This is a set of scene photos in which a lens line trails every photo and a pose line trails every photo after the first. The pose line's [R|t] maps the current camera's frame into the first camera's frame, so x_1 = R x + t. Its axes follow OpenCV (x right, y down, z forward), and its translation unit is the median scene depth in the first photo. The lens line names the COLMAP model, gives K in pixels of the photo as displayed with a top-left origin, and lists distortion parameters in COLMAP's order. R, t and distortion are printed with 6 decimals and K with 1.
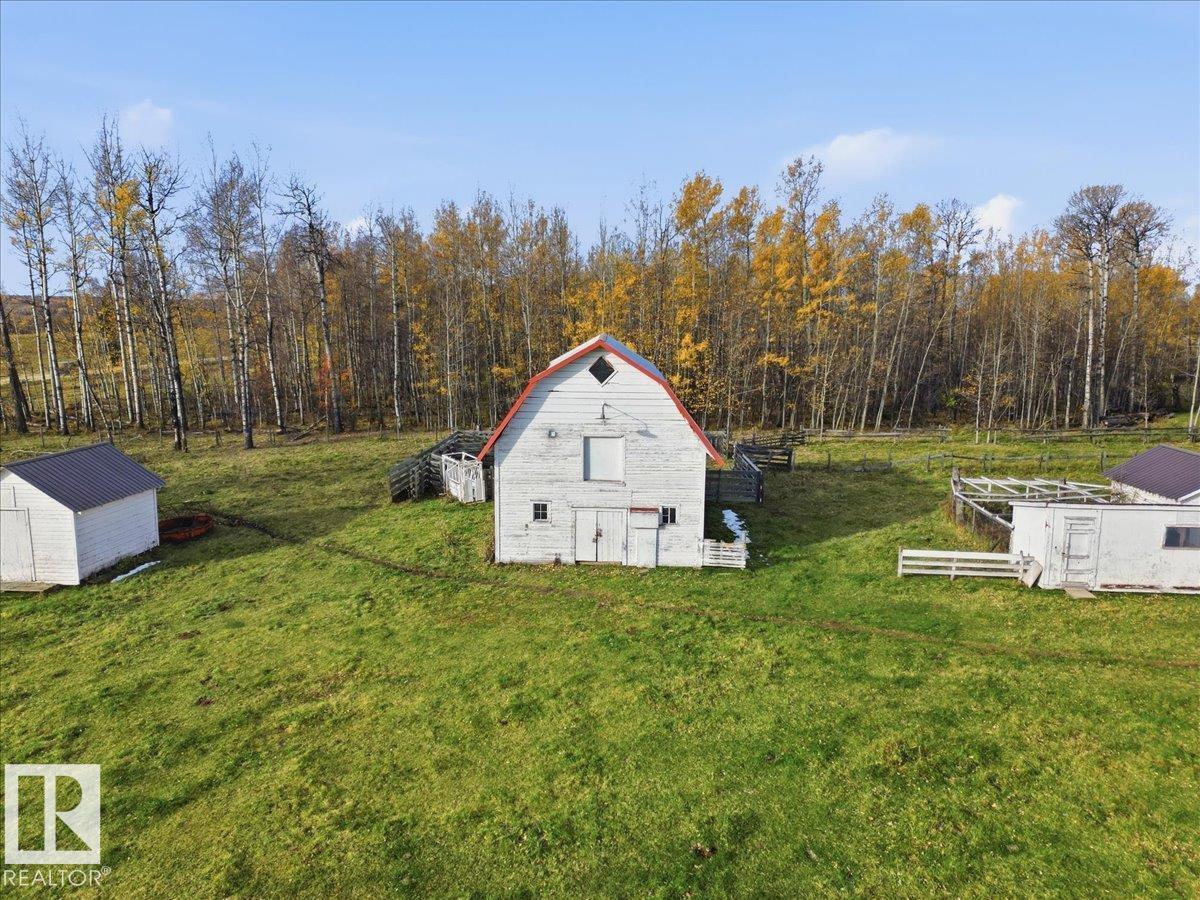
lens RADIAL K [[820.3, 0, 600.0], [0, 820.3, 450.0], [0, 0, 1]] dist [0.033161, -0.006753]
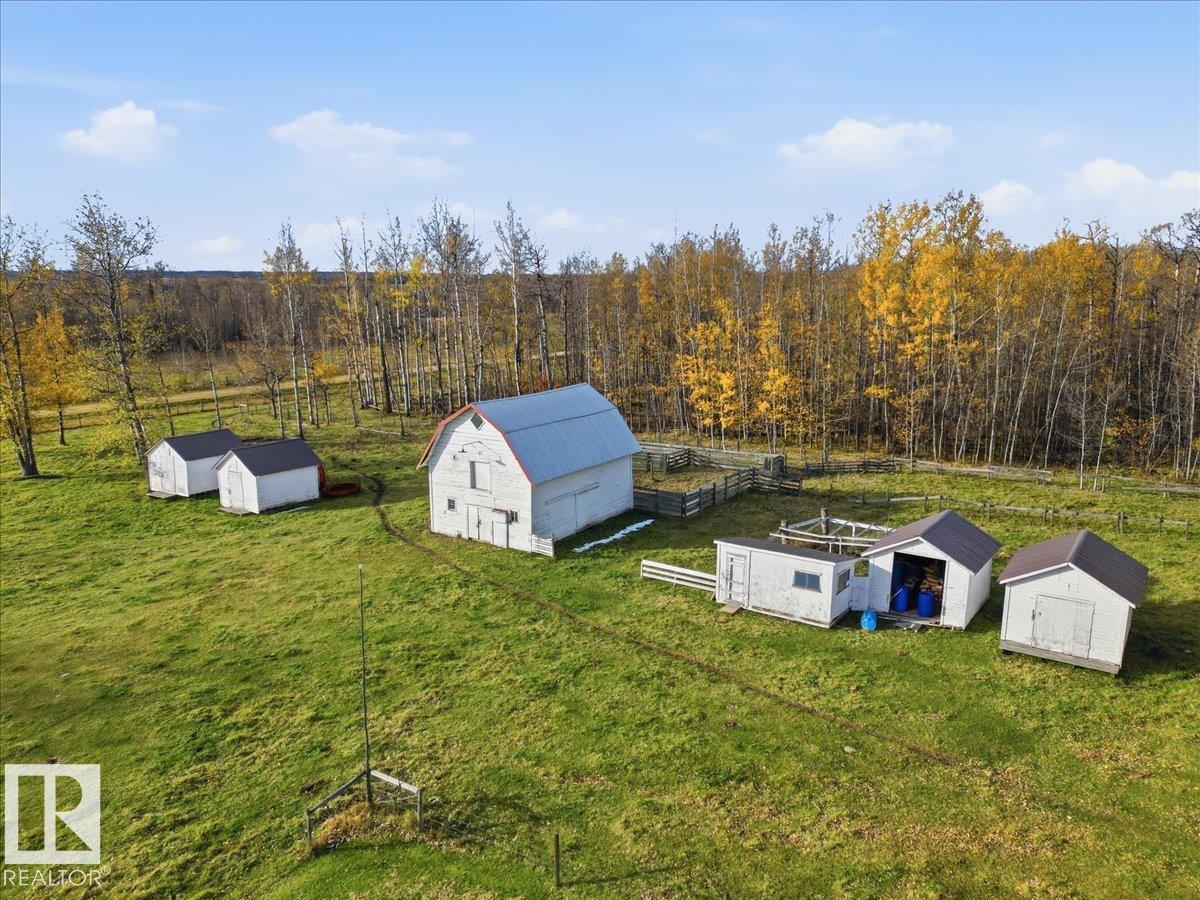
lens RADIAL K [[820.3, 0, 600.0], [0, 820.3, 450.0], [0, 0, 1]] dist [0.033161, -0.006753]
pose [[0.867344, 0.085600, -0.490293, 0.978049], [-0.071664, 0.996313, 0.047170, -0.130568], [0.492523, -0.005776, 0.870280, -0.273591]]
